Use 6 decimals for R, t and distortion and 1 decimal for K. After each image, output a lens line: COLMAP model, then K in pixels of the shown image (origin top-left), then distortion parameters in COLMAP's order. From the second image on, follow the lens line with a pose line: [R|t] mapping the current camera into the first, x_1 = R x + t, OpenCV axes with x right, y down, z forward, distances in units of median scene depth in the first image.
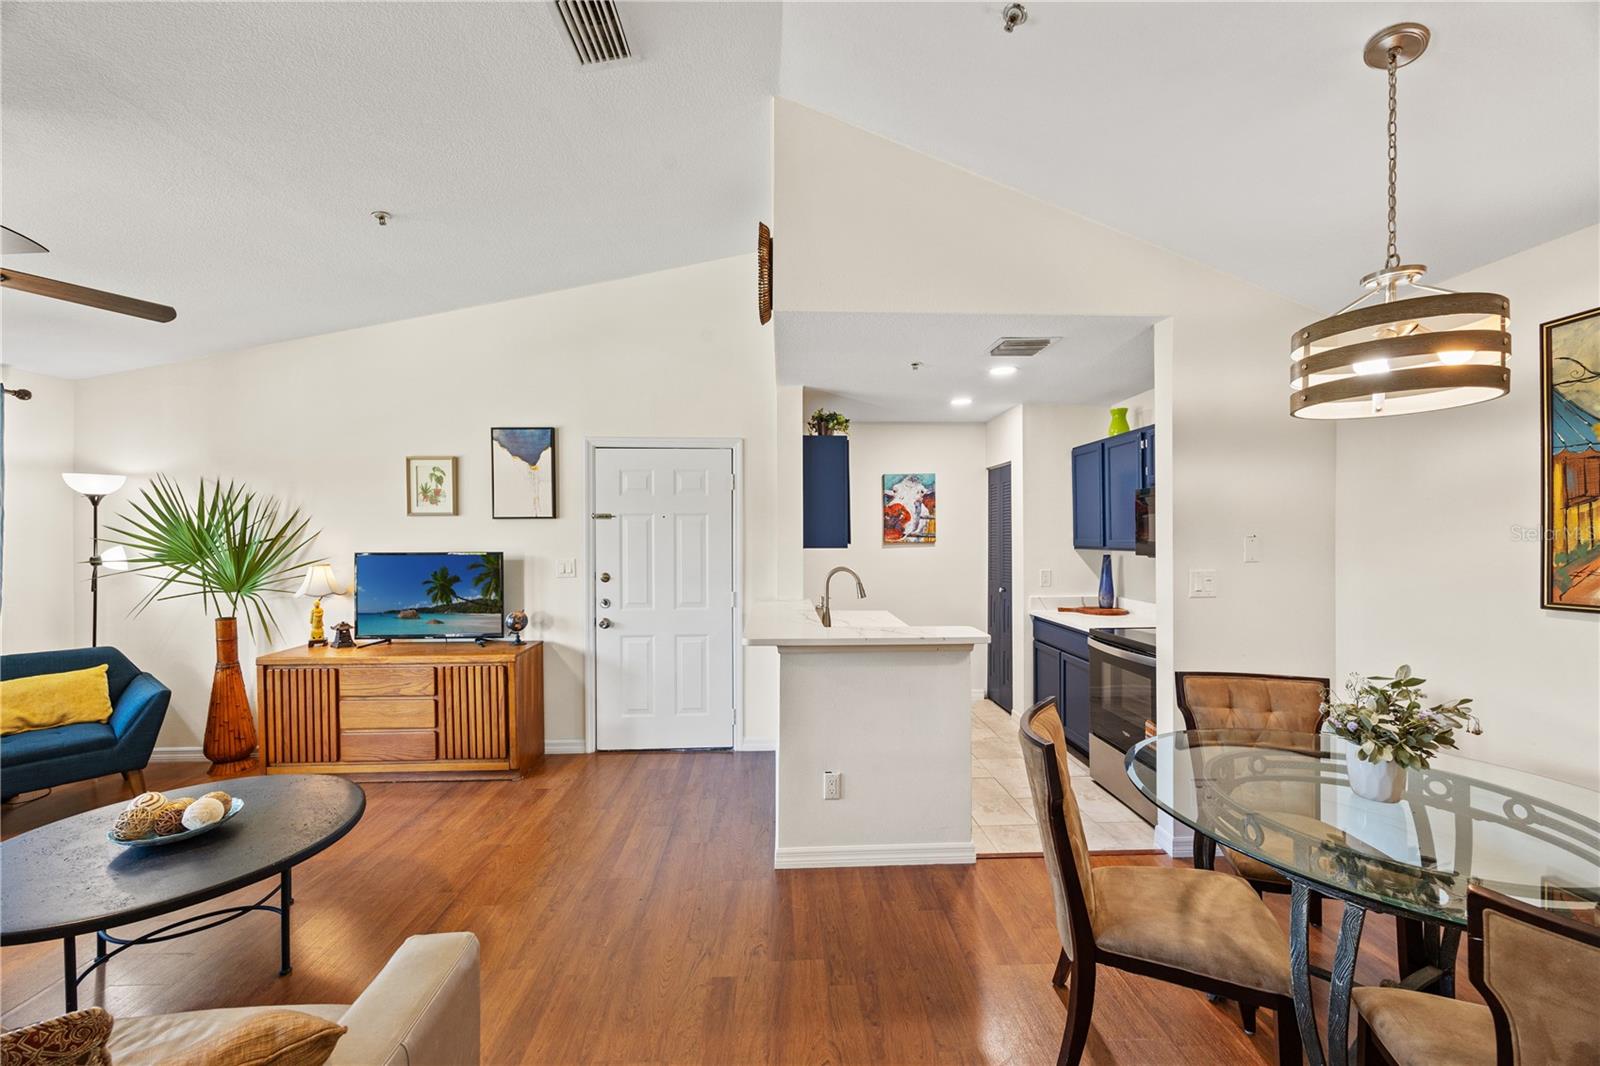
lens RADIAL K [[618.1, 0, 798.2], [0, 618.1, 537.1], [0, 0, 1]] dist [-0.002272, 0.000548]
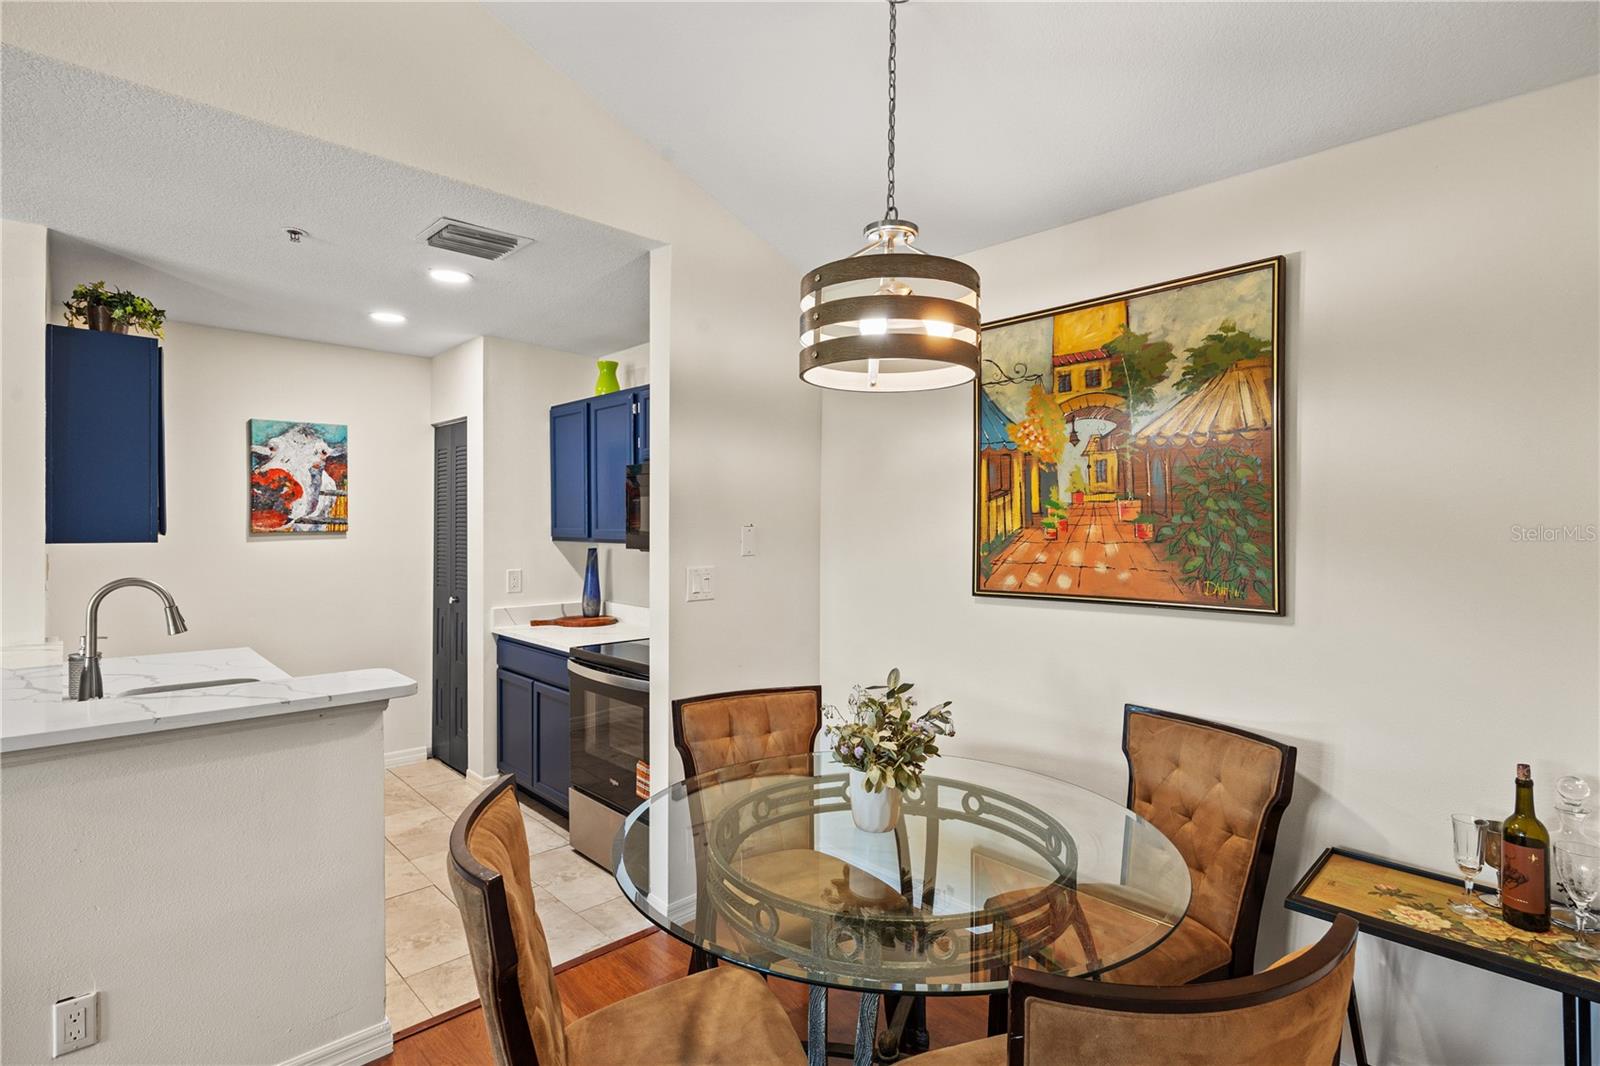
lens RADIAL K [[788.7, 0, 801.5], [0, 788.7, 530.2], [0, 0, 1]] dist [-0.009430, -0.000941]
pose [[0.751628, 0.003010, 0.659581, 0.067333], [-0.006861, 0.999971, 0.003255, 0.001078], [-0.659552, -0.006972, 0.751627, 0.126896]]
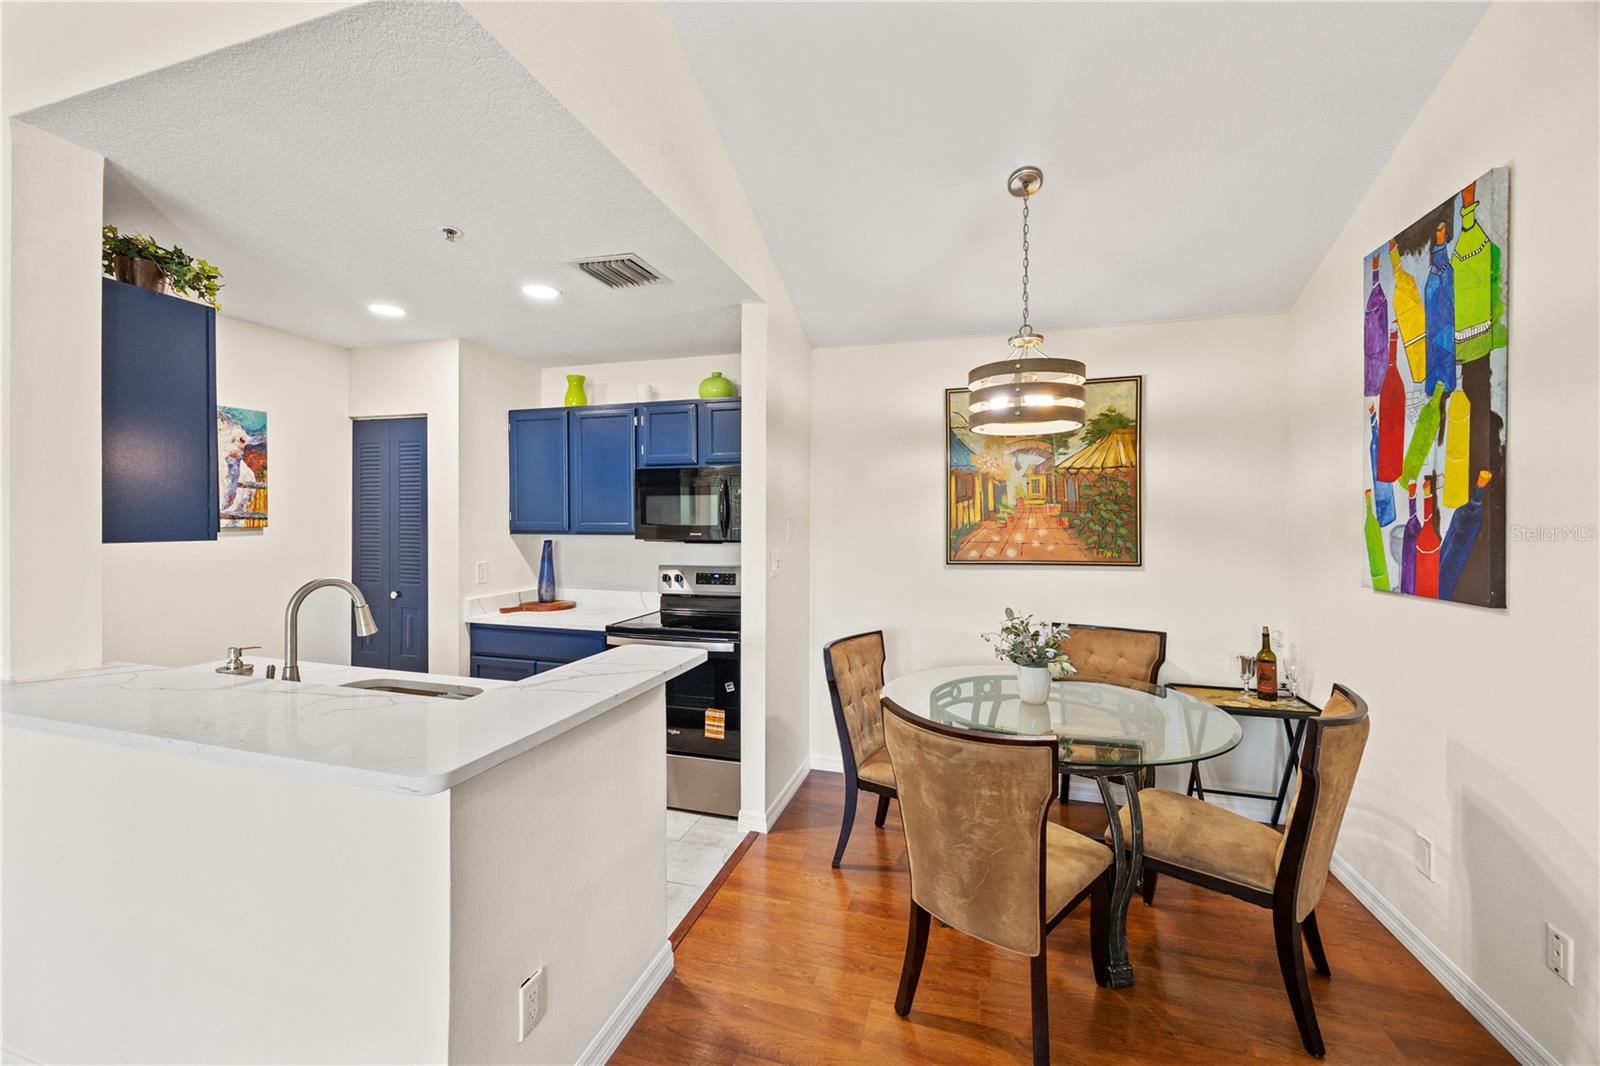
lens RADIAL K [[618.1, 0, 856.9], [0, 618.1, 523.9], [0, 0, 1]] dist [-0.002272, 0.000548]
pose [[0.319548, -0.001851, 0.947568, -0.288960], [-0.001784, 0.999995, 0.002555, 0.003823], [-0.947568, -0.002507, 0.319543, 0.491997]]
